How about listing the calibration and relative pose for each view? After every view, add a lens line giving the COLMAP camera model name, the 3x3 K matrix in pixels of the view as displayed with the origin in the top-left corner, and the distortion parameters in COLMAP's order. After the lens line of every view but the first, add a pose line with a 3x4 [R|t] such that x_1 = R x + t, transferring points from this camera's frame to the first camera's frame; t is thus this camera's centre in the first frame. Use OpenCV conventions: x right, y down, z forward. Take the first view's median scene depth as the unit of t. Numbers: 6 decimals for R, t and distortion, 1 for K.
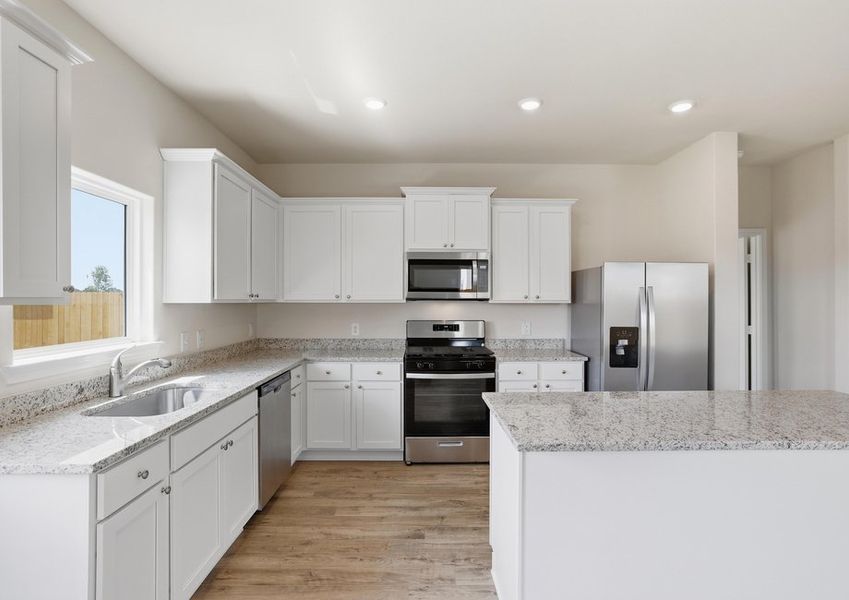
lens RADIAL K [[419.8, 0, 412.0], [0, 419.8, 300.3], [0, 0, 1]] dist [-0.001683, 0.000104]
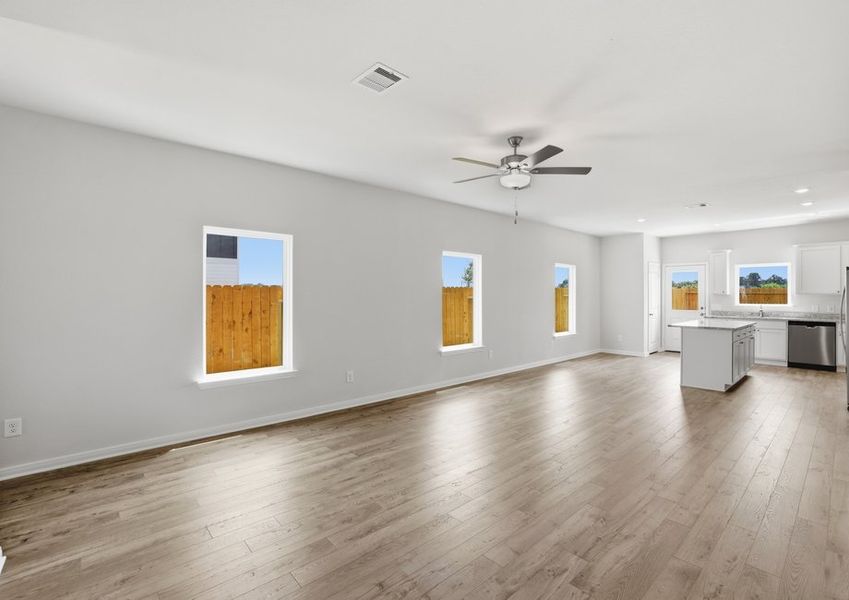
lens RADIAL K [[384.4, 0, 441.0], [0, 384.4, 297.1], [0, 0, 1]] dist [-0.000467, 0.000545]
pose [[-0.708656, 0.001189, -0.705553, 2.466812], [-0.000940, 0.999996, 0.002630, 0.016244], [0.705553, 0.002527, -0.708653, 0.867863]]
